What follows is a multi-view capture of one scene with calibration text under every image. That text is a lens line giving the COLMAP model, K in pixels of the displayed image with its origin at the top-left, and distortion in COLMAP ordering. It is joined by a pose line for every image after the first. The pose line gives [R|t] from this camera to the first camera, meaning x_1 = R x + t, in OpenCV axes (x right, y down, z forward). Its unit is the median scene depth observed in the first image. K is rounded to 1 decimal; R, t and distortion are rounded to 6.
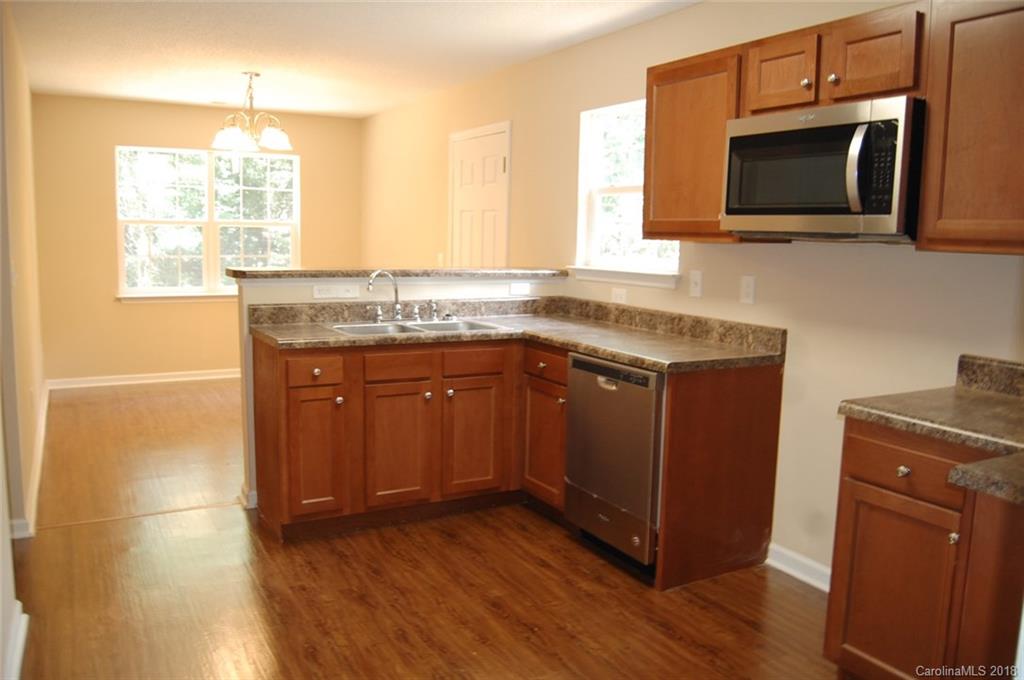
lens RADIAL K [[801.1, 0, 520.0], [0, 801.1, 337.7], [0, 0, 1]] dist [-0.092647, 0.031338]
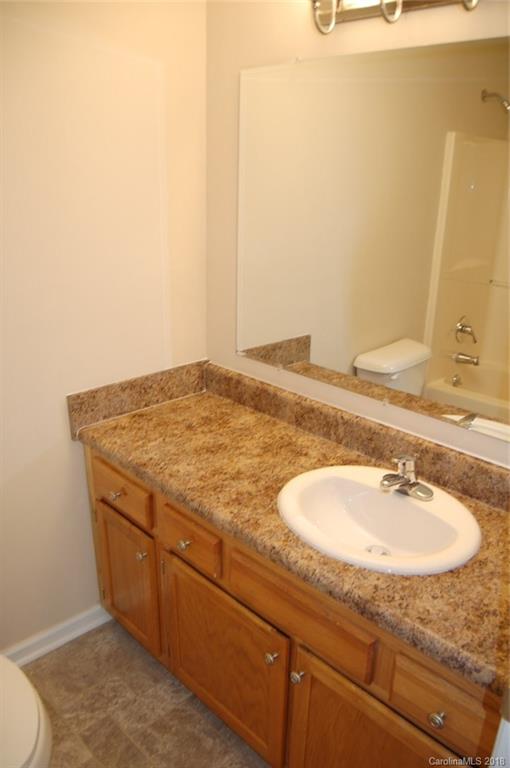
lens RADIAL K [[600.8, 0, 255.0], [0, 600.8, 384.0], [0, 0, 1]] dist [-0.092647, 0.031338]
pose [[0.968663, -0.085620, 0.233155, 0.098780], [0.033548, 0.975206, 0.218741, -0.161638], [-0.246102, -0.204064, 0.947519, 0.539206]]
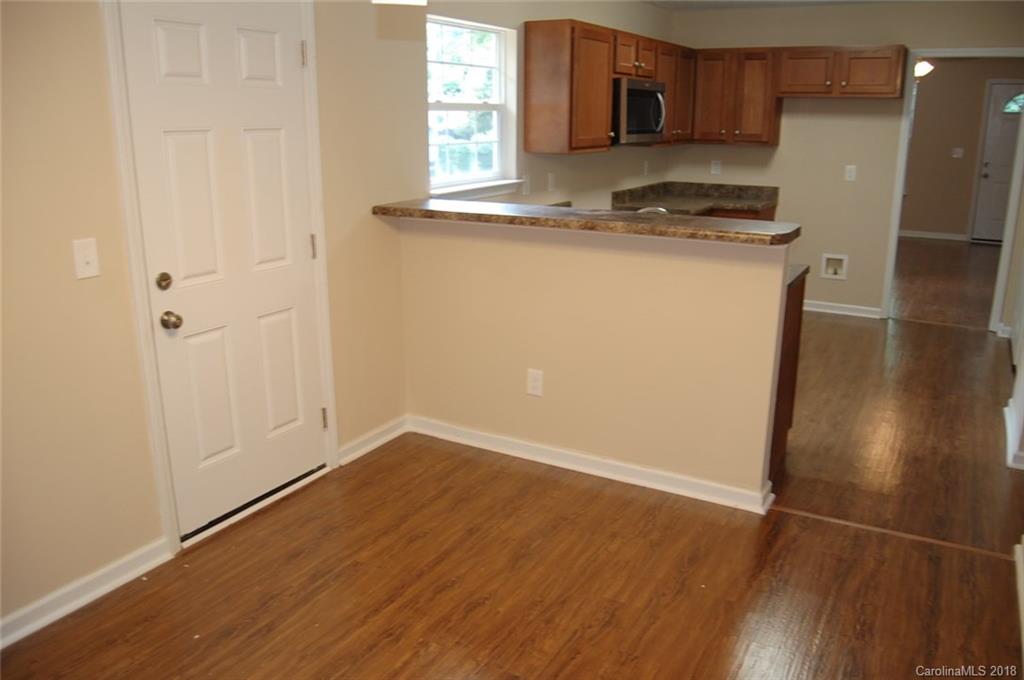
lens RADIAL K [[801.1, 0, 520.0], [0, 801.1, 337.7], [0, 0, 1]] dist [-0.092647, 0.031338]
pose [[-0.507637, -0.254439, 0.823144, -1.037823], [0.096888, 0.932479, 0.347987, -0.328009], [-0.856106, 0.256404, -0.448708, 1.871018]]
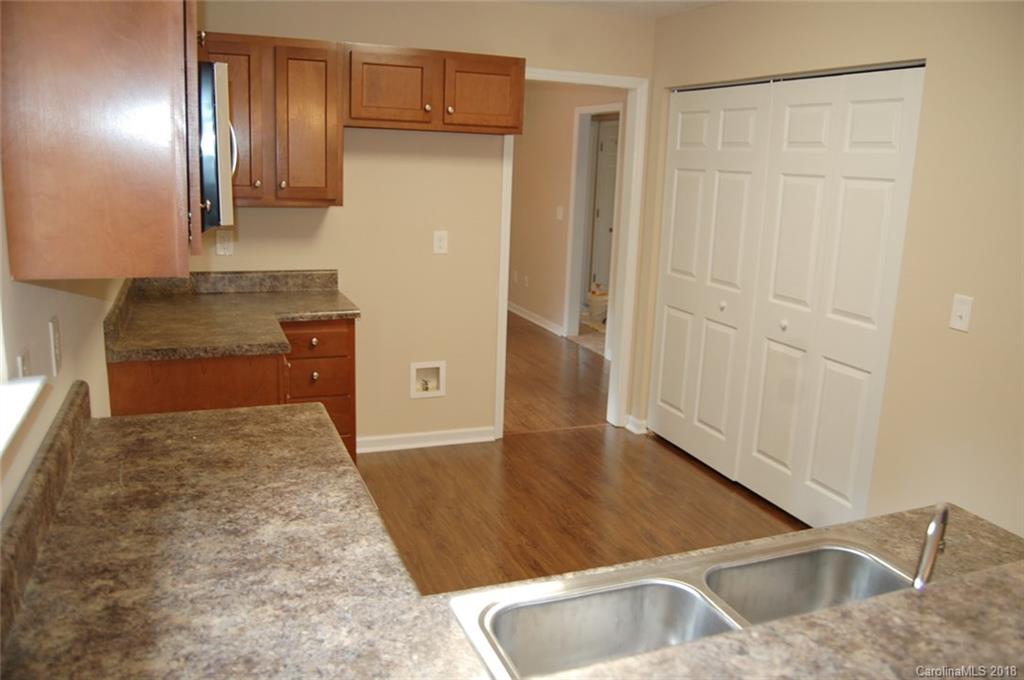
lens RADIAL K [[799.2, 0, 519.7], [0, 799.2, 338.1], [0, 0, 1]] dist [-0.092177, 0.029543]
pose [[-0.989303, -0.089707, 0.115031, -0.071850], [-0.046065, 0.940327, 0.337140, -0.258134], [-0.138411, 0.328235, -0.934400, 1.482423]]
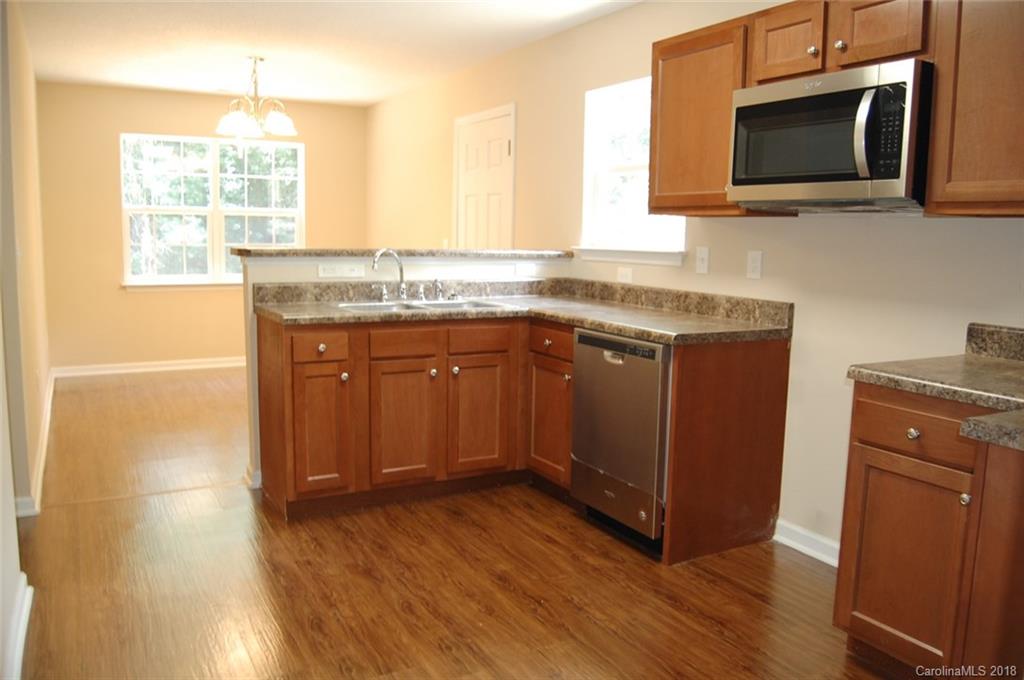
lens RADIAL K [[801.1, 0, 520.0], [0, 801.1, 337.7], [0, 0, 1]] dist [-0.092647, 0.031338]
pose [[0.999980, -0.002297, -0.005813, -0.001400], [0.002313, 0.999994, 0.002722, 0.028876], [0.005807, -0.002735, 0.999979, 0.004043]]
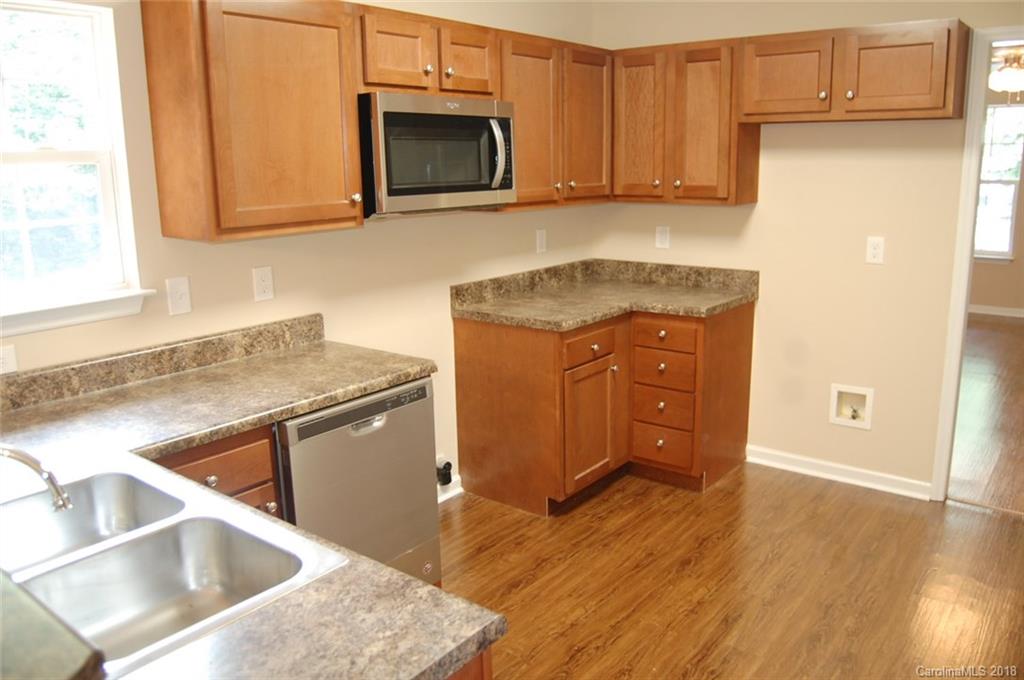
lens RADIAL K [[801.1, 0, 520.0], [0, 801.1, 337.7], [0, 0, 1]] dist [-0.092647, 0.031338]
pose [[-0.380600, -0.217517, 0.898793, -0.603919], [0.125411, 0.950821, 0.283215, -0.217231], [-0.916196, 0.220510, -0.334604, 1.083476]]
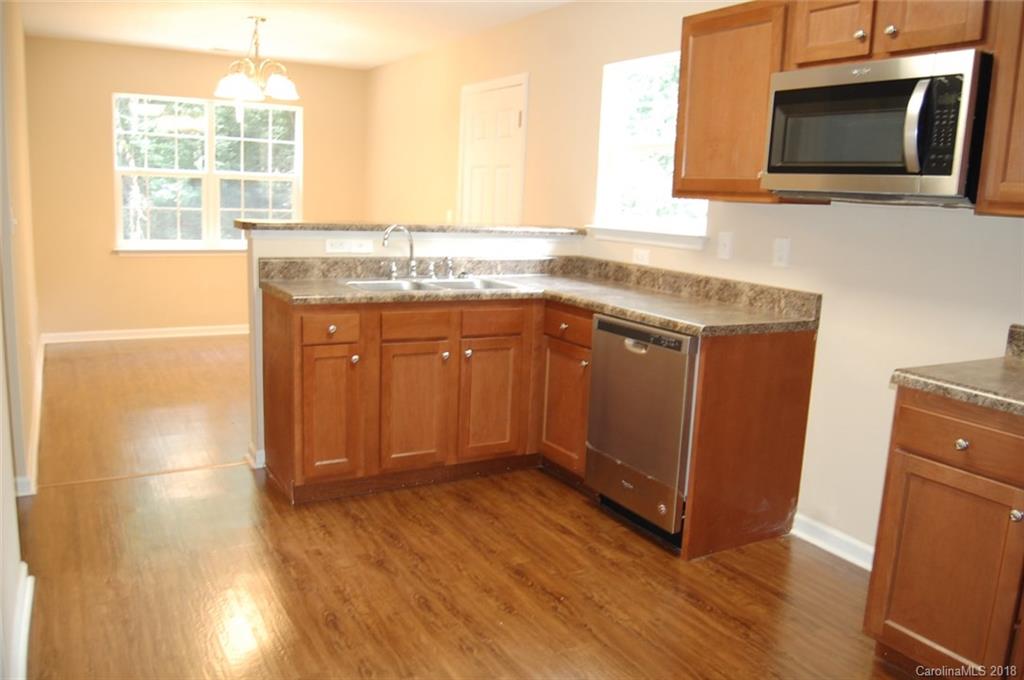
lens RADIAL K [[801.1, 0, 520.0], [0, 801.1, 337.7], [0, 0, 1]] dist [-0.092647, 0.031338]
pose [[0.999753, 0.018824, 0.011841, -0.041323], [-0.019364, 0.998698, 0.047196, 0.003686], [-0.010938, -0.047413, 0.998815, 0.038213]]
